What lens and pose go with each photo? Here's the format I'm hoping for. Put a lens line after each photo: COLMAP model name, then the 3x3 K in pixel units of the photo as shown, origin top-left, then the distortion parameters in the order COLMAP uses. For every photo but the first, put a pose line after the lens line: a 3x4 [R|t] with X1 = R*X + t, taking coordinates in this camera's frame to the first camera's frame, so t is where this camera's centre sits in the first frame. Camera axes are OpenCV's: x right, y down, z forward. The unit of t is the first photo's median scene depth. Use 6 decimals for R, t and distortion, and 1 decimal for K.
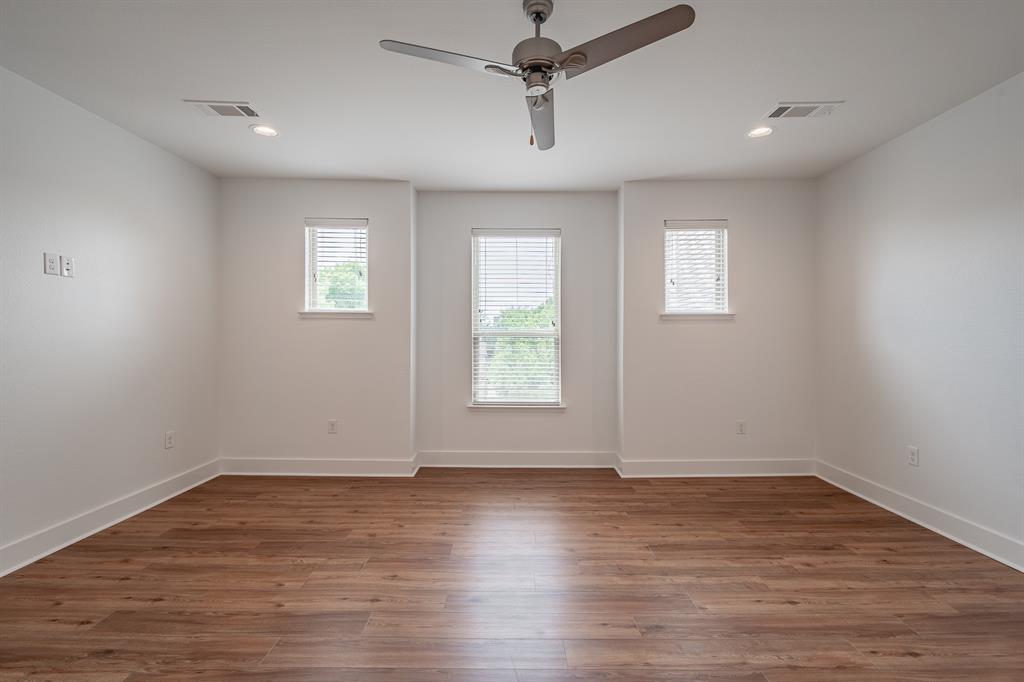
lens RADIAL K [[446.3, 0, 513.6], [0, 446.3, 337.5], [0, 0, 1]] dist [0.001575, -0.000834]
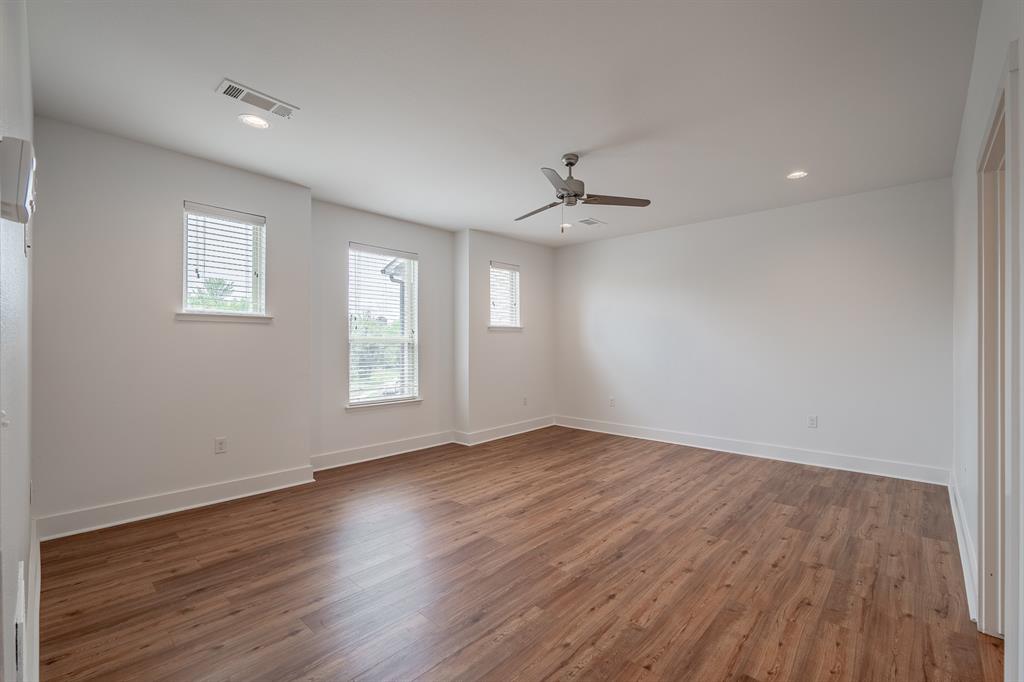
lens RADIAL K [[446.3, 0, 511.3], [0, 446.3, 339.5], [0, 0, 1]] dist [0.001575, -0.000834]
pose [[0.674223, 0.002866, 0.738522, -0.830050], [0.001824, 0.999983, -0.005547, -0.003001], [-0.738525, 0.005087, 0.674207, -0.015944]]
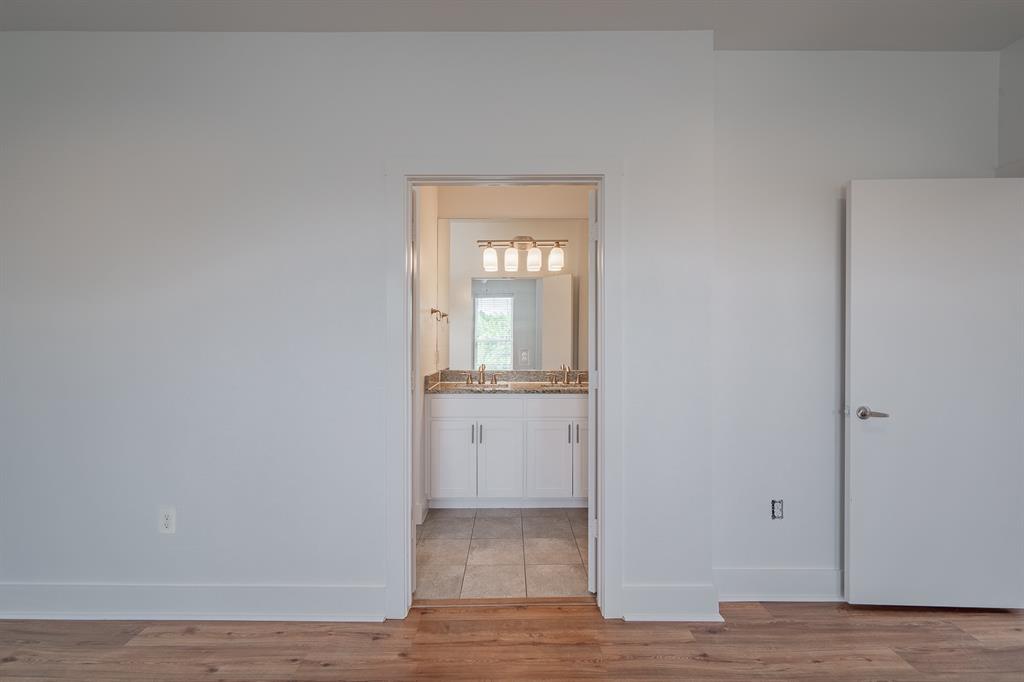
lens RADIAL K [[446.3, 0, 512.6], [0, 446.3, 338.2], [0, 0, 1]] dist [0.001575, -0.000834]
pose [[-0.999979, -0.002167, -0.006153, -0.102229], [-0.002179, 0.999996, 0.002045, -0.004436], [0.006148, 0.002058, -0.999979, 0.551687]]
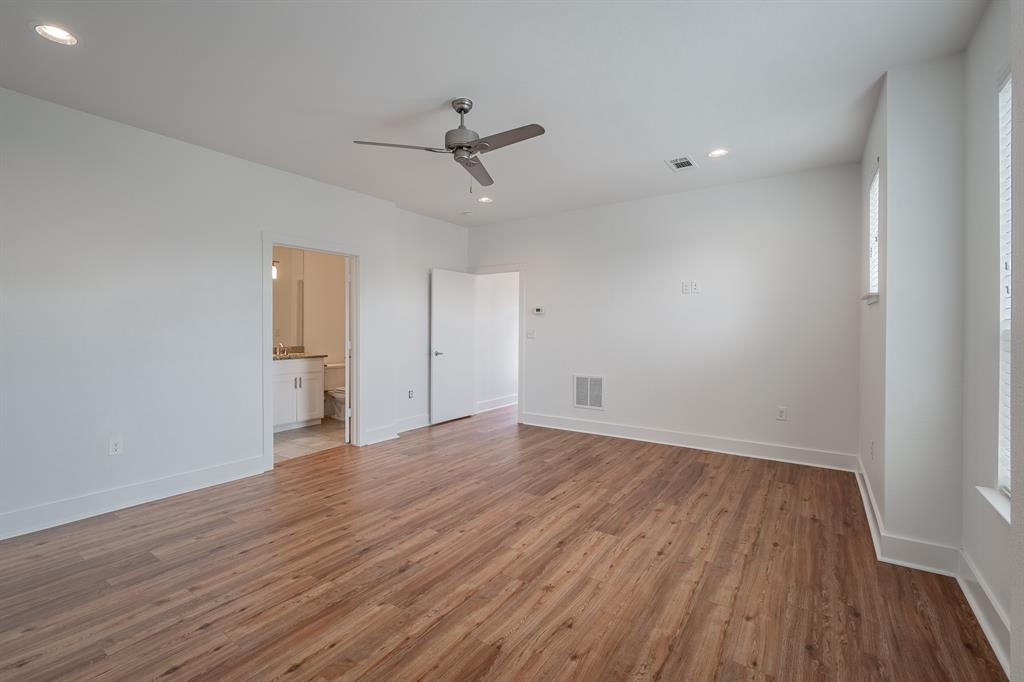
lens RADIAL K [[446.3, 0, 508.4], [0, 446.3, 335.3], [0, 0, 1]] dist [0.001575, -0.000834]
pose [[-0.562313, 0.013330, -0.826817, 0.686493], [-0.005144, 0.999794, 0.019617, -0.003710], [0.826908, 0.015284, -0.562129, 1.136989]]
